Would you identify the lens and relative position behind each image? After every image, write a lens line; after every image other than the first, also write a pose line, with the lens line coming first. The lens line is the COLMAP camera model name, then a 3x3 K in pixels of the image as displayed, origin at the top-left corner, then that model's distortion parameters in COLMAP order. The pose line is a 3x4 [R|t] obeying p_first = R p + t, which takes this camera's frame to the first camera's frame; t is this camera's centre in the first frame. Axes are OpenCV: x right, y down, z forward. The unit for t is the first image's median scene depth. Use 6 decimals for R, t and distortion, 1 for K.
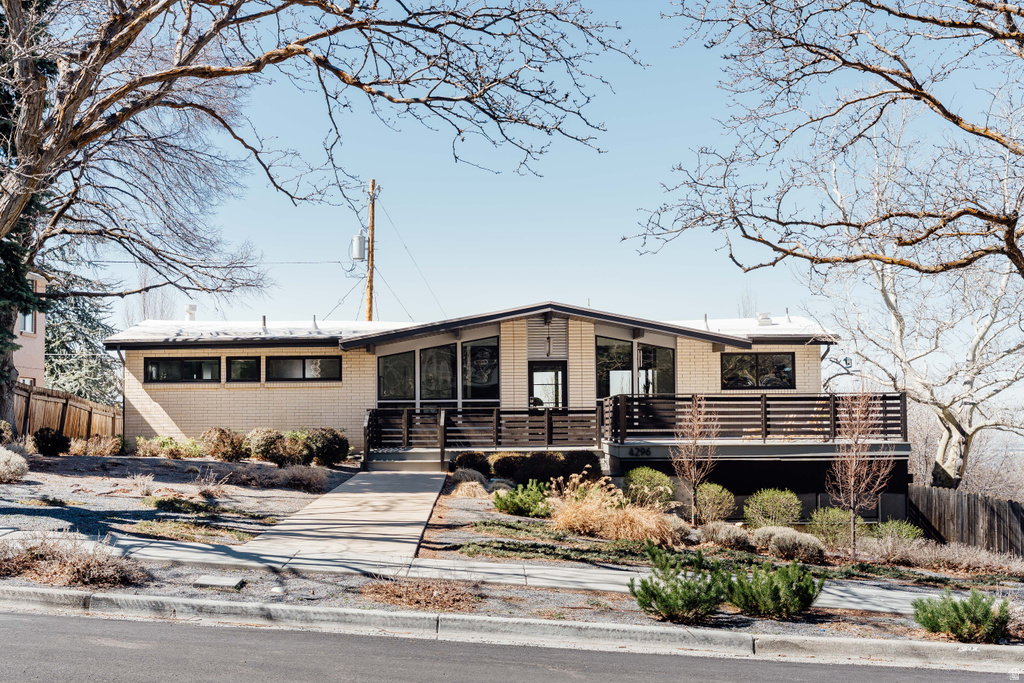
lens RADIAL K [[1240.2, 0, 512.0], [0, 1240.2, 341.5], [0, 0, 1]] dist [0.002916, 0.012814]
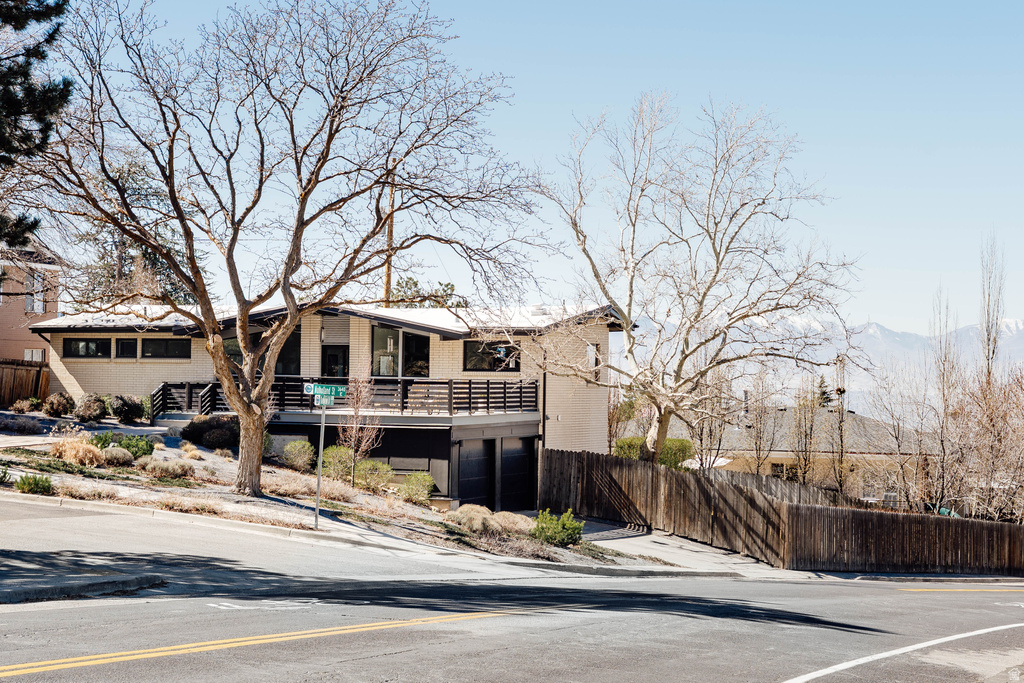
lens RADIAL K [[1813.2, 0, 512.0], [0, 1813.2, 341.5], [0, 0, 1]] dist [0.022562, 0.151249]
pose [[0.923347, 0.014261, -0.383702, 0.898712], [0.003172, 0.998993, 0.044764, -0.069617], [0.383954, -0.042550, 0.922371, -0.617167]]
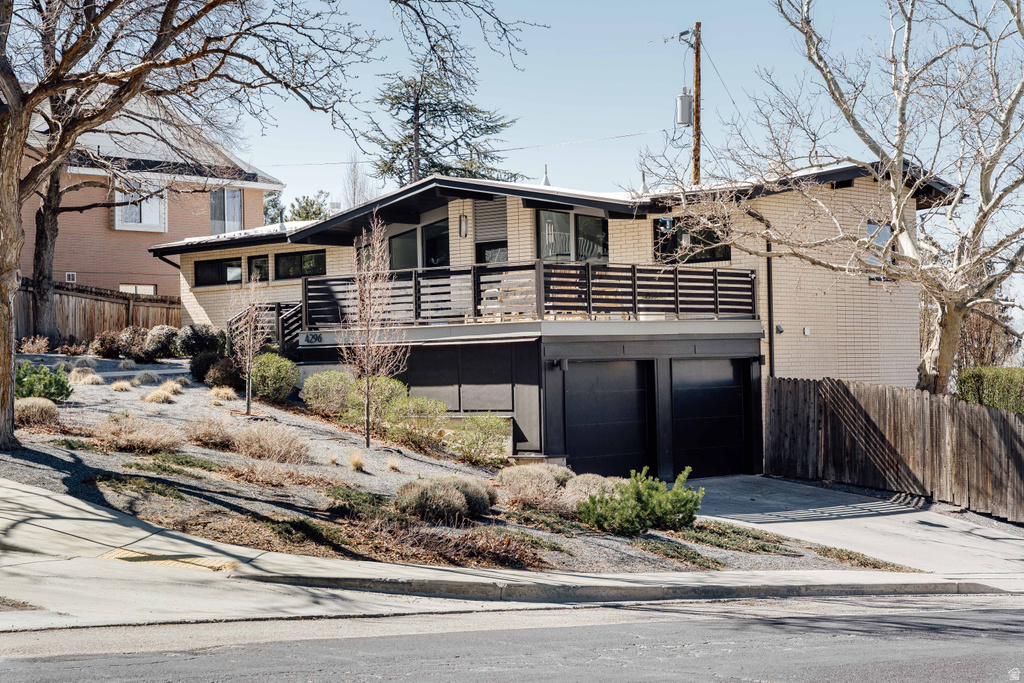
lens RADIAL K [[1712.2, 0, 512.0], [0, 1712.2, 341.5], [0, 0, 1]] dist [-0.030880, -0.040363]
pose [[0.742728, -0.018783, -0.669329, 0.843404], [0.060591, 0.997391, 0.039246, 0.039084], [0.666846, -0.069705, 0.741928, 0.120110]]
